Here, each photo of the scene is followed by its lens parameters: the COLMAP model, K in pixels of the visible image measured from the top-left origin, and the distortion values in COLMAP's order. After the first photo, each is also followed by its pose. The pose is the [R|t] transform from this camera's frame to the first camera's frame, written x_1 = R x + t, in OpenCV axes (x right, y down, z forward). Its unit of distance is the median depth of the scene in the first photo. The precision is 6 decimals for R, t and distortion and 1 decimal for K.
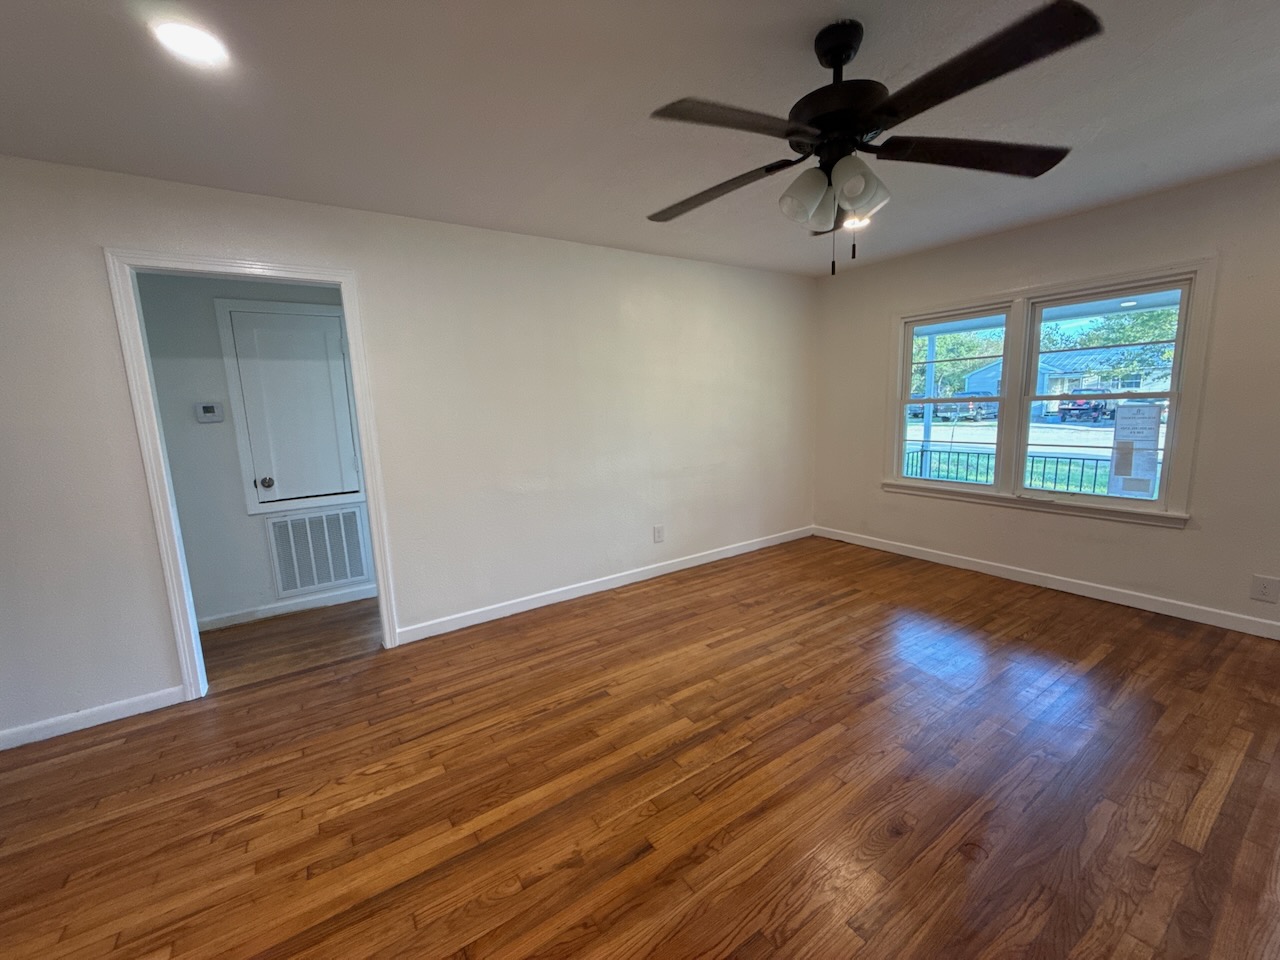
lens RADIAL K [[514.6, 0, 645.6], [0, 514.6, 479.6], [0, 0, 1]] dist [0.002219, -0.000068]
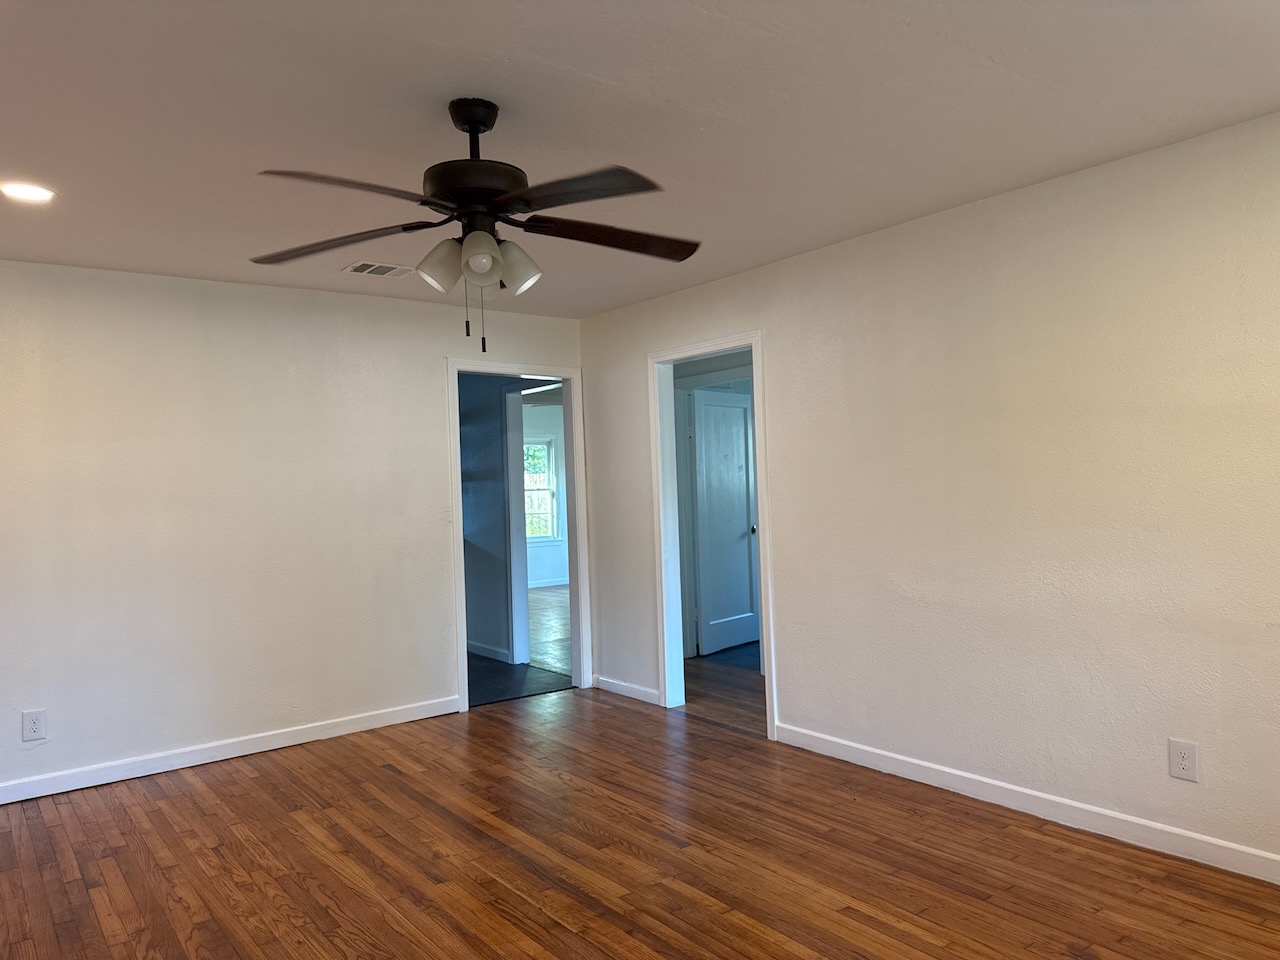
lens RADIAL K [[912.4, 0, 642.7], [0, 912.4, 481.2], [0, 0, 1]] dist [0.026436, -0.045418]
pose [[0.066533, 0.045806, -0.996732, 1.138235], [-0.116563, 0.992463, 0.037829, -0.161334], [0.990952, 0.113665, 0.071371, 0.684570]]
